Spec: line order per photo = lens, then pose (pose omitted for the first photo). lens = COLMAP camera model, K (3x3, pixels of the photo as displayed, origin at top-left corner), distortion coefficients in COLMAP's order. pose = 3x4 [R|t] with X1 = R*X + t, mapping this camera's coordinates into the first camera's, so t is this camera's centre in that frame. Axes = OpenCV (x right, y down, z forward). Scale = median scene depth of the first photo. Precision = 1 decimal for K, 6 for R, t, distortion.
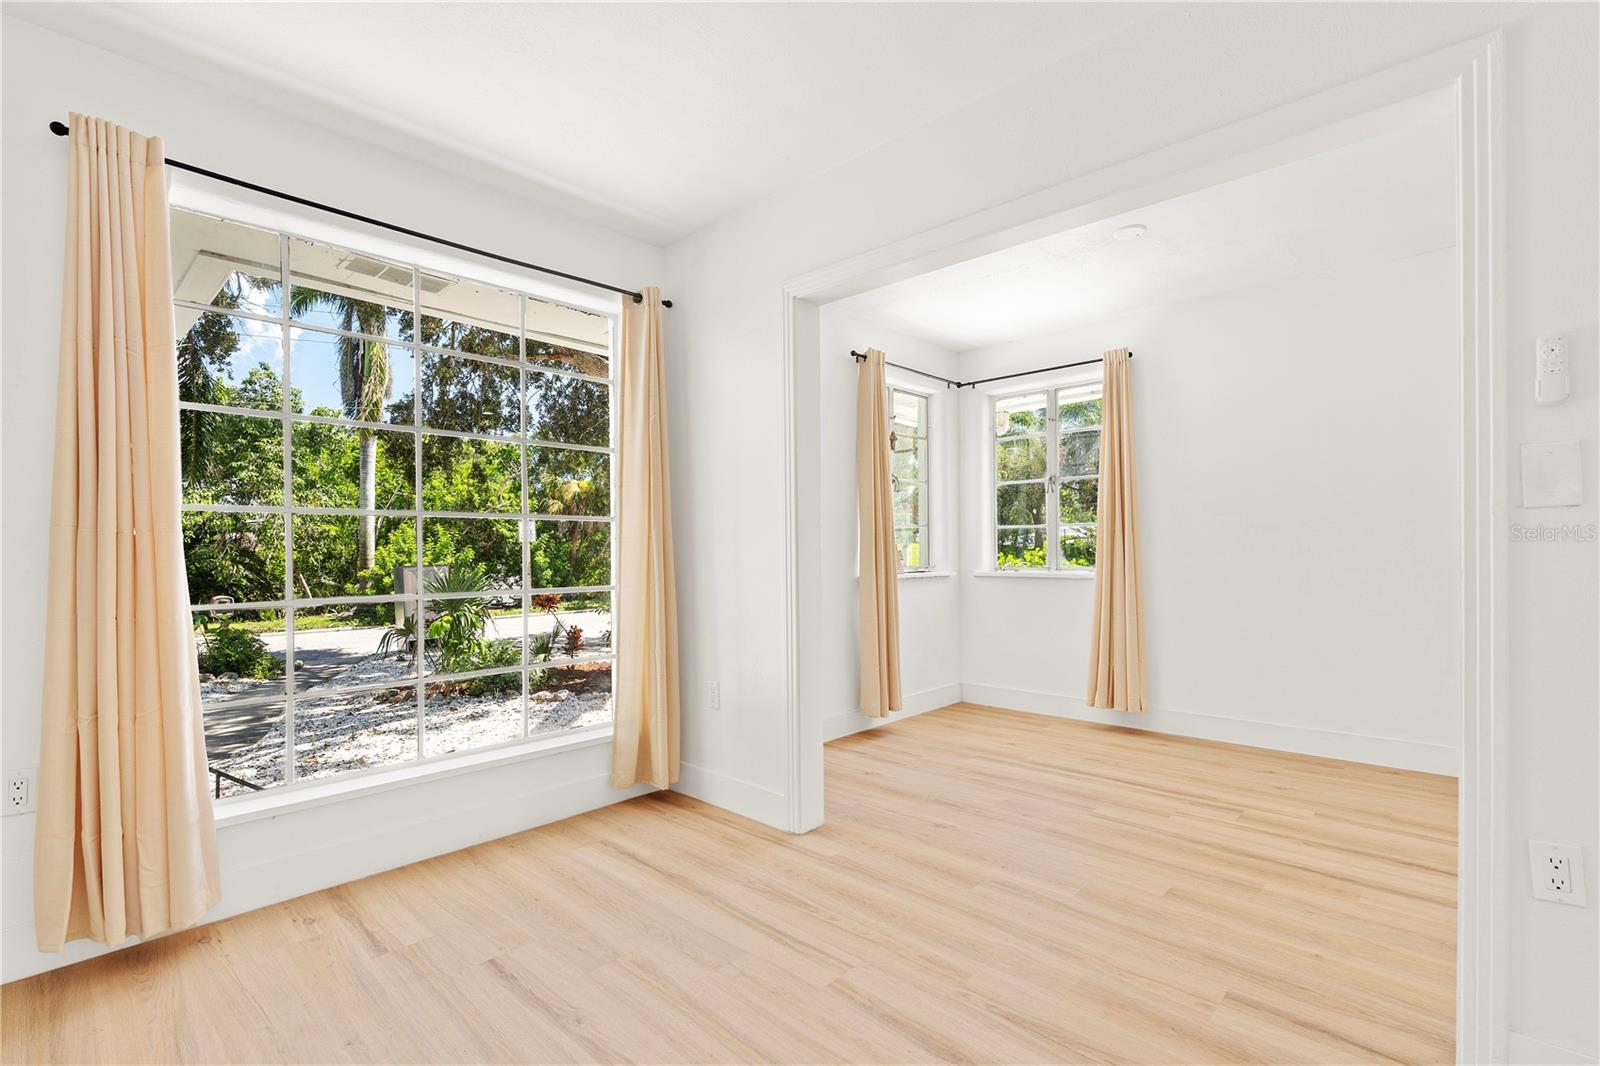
lens RADIAL K [[731.0, 0, 799.5], [0, 731.0, 538.4], [0, 0, 1]] dist [0.000532, 0.000159]
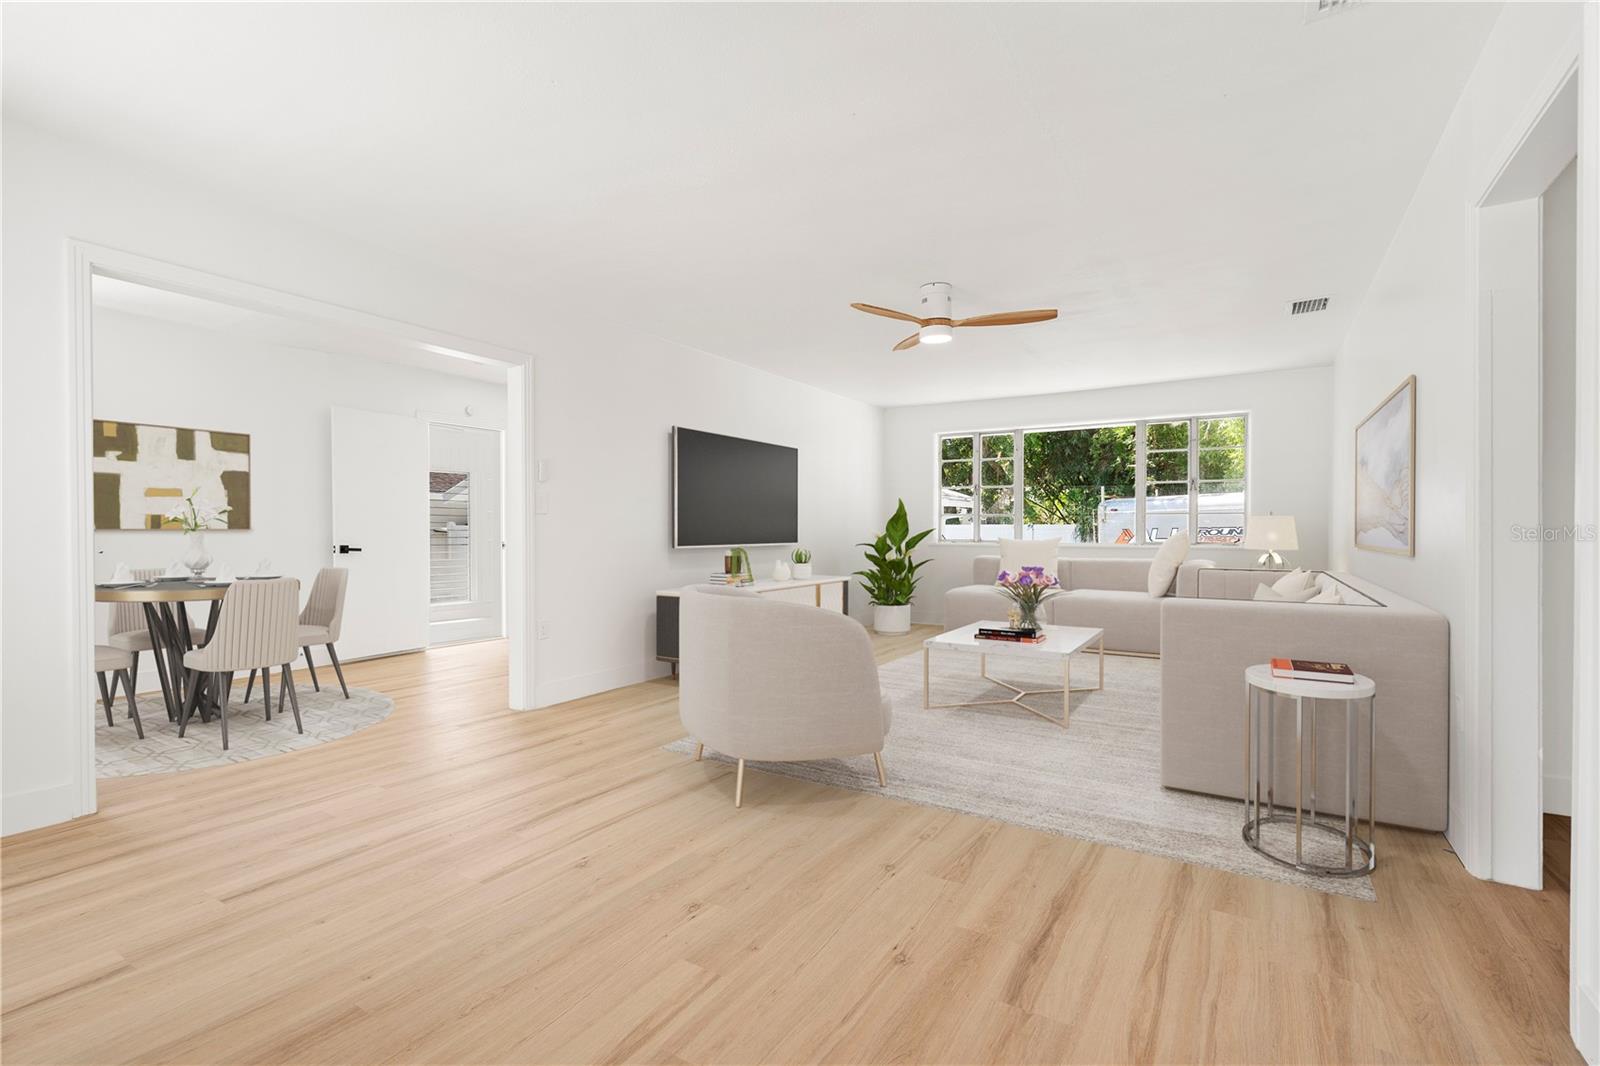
lens RADIAL K [[731.0, 0, 794.2], [0, 731.0, 535.6], [0, 0, 1]] dist [0.000532, 0.000159]
pose [[-0.203957, 0.007525, 0.978951, -1.324732], [-0.001710, 0.999966, -0.008043, 0.043640], [-0.978978, -0.003314, -0.203937, 0.328168]]
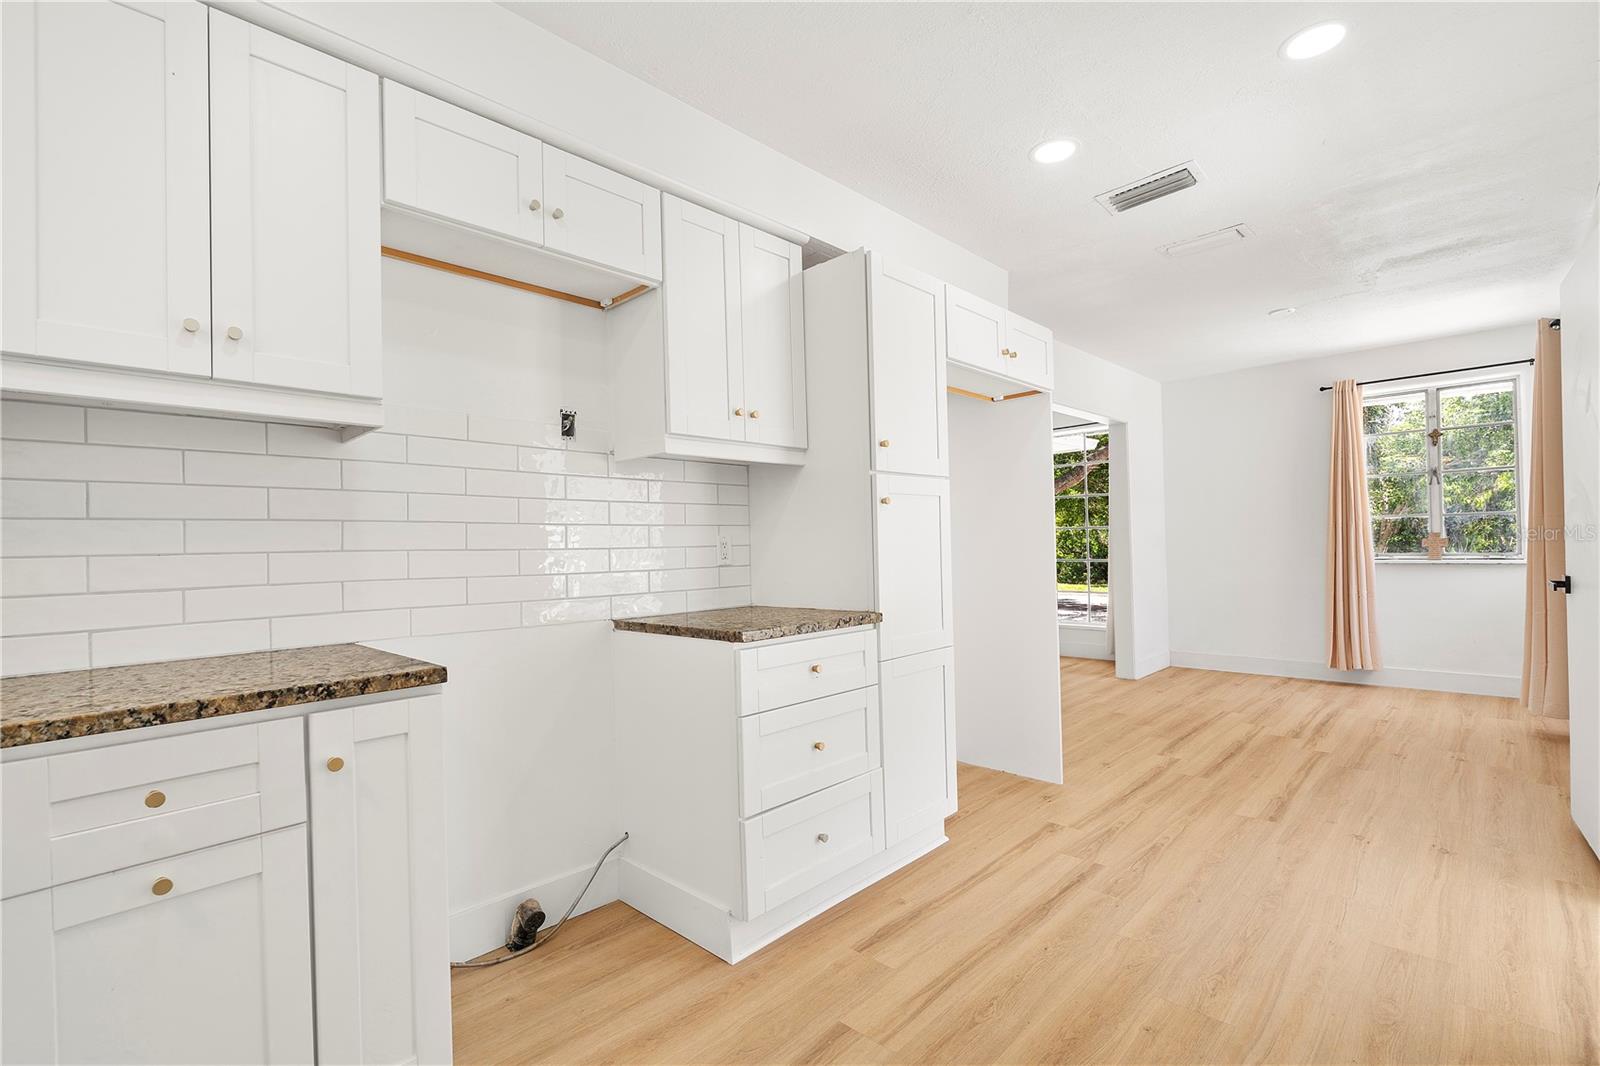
lens RADIAL K [[731.0, 0, 799.9], [0, 731.0, 542.2], [0, 0, 1]] dist [0.000532, 0.000159]
pose [[-0.014702, 0.004714, -0.999881, 2.518870], [0.030699, 0.999520, 0.004261, -0.024031], [0.999421, -0.030632, -0.014840, 0.161227]]
